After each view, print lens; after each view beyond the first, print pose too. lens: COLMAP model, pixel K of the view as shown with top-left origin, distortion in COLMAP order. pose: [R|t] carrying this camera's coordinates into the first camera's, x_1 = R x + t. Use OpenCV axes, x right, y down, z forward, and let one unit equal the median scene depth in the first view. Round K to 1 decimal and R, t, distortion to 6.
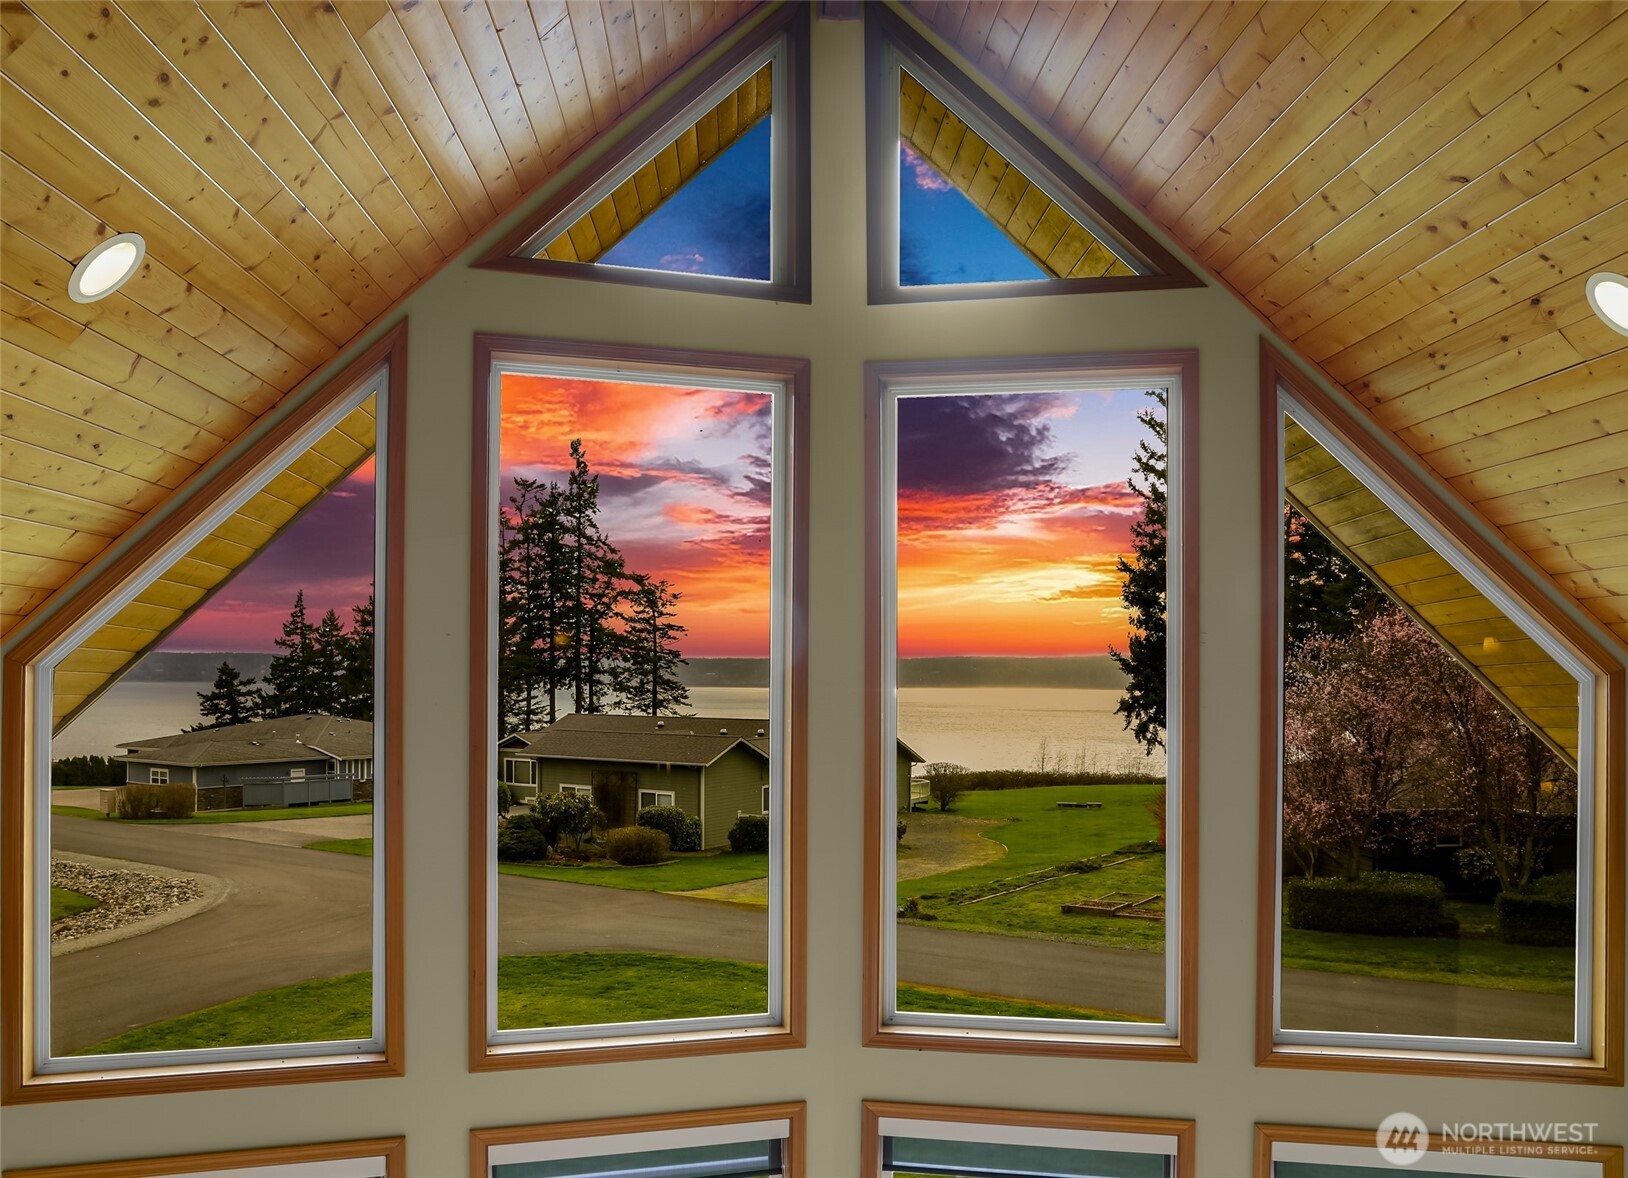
lens RADIAL K [[1305.6, 0, 818.5], [0, 1305.6, 659.3], [0, 0, 1]] dist [-0.045813, 0.008139]
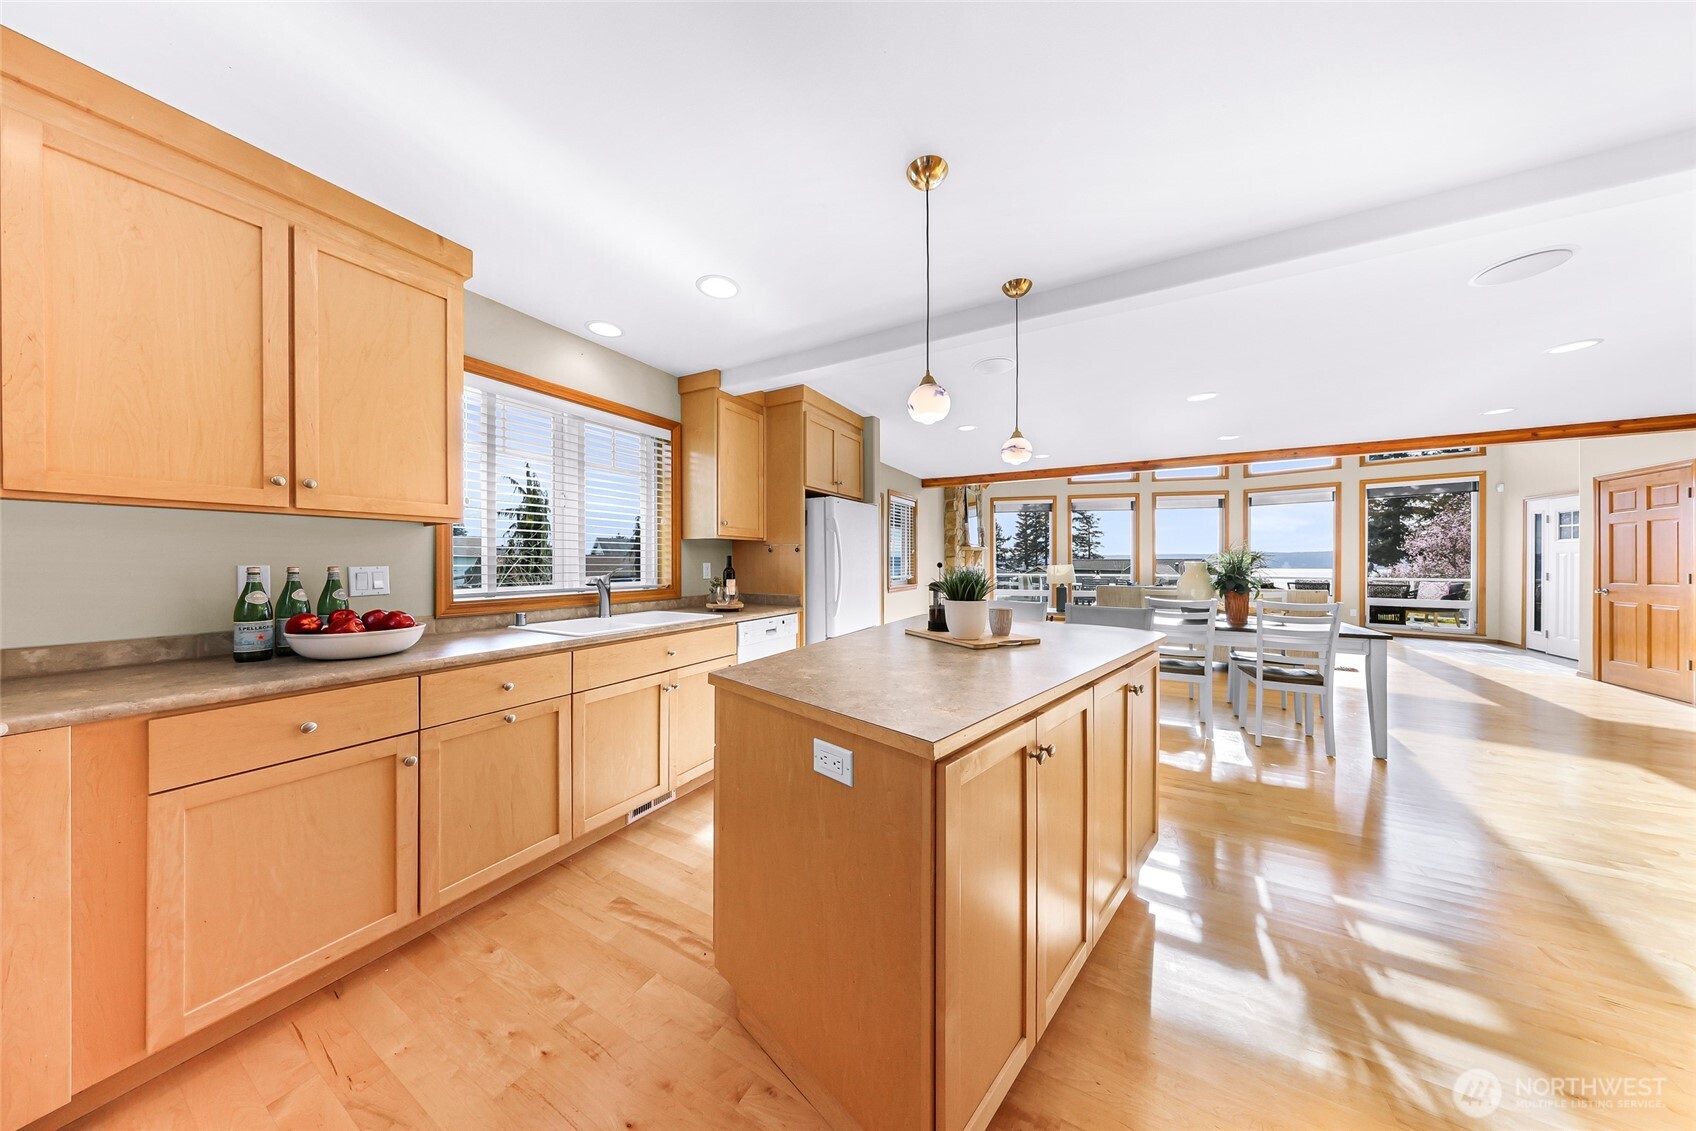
lens RADIAL K [[493.8, 0, 833.2], [0, 493.8, 566.7], [0, 0, 1]] dist [0.000697, -0.000065]
pose [[0.834236, 0.001400, -0.551406, -0.034738], [0.004159, 0.999952, 0.008830, 0.095200], [0.551392, -0.009659, 0.834190, -0.210843]]
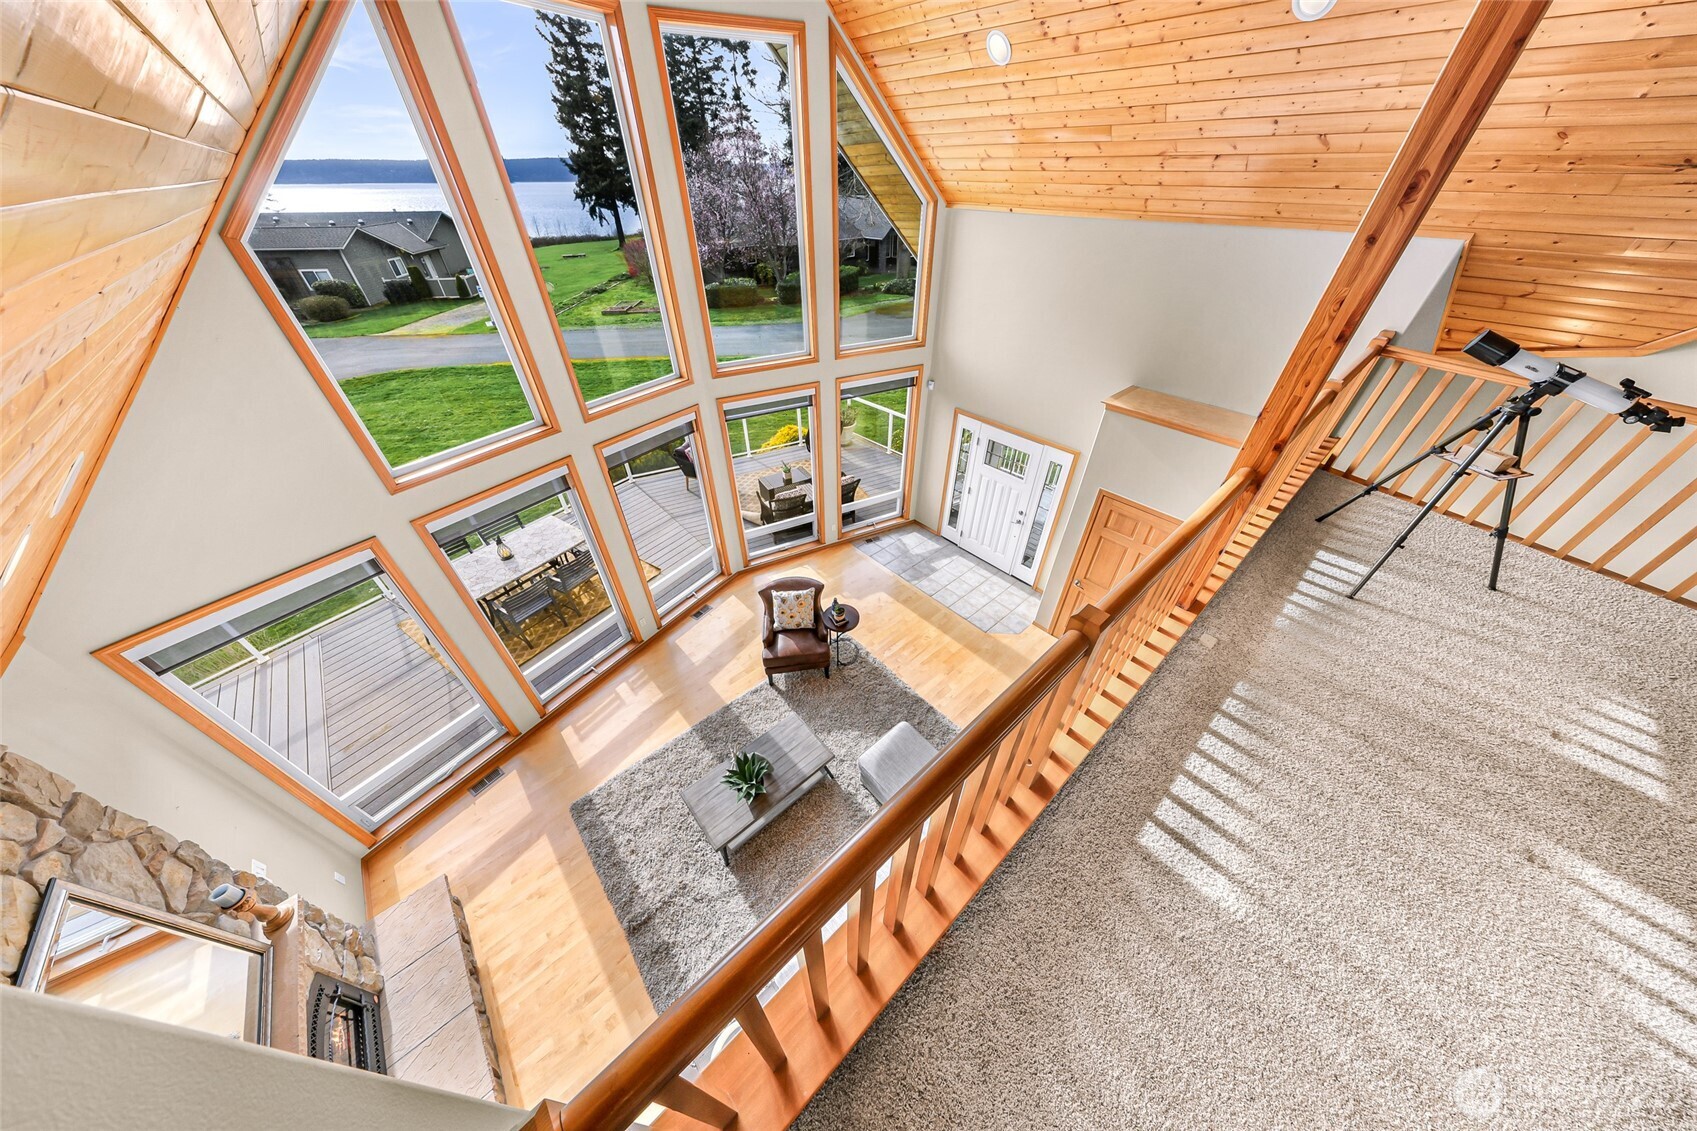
lens RADIAL K [[494.1, 0, 852.1], [0, 494.1, 573.6], [0, 0, 1]] dist [0.000697, -0.000065]
pose [[0.781125, -0.402254, 0.477531, -0.062832], [0.002061, 0.766472, 0.642274, -0.009091], [-0.624371, -0.500712, 0.599539, -0.002937]]
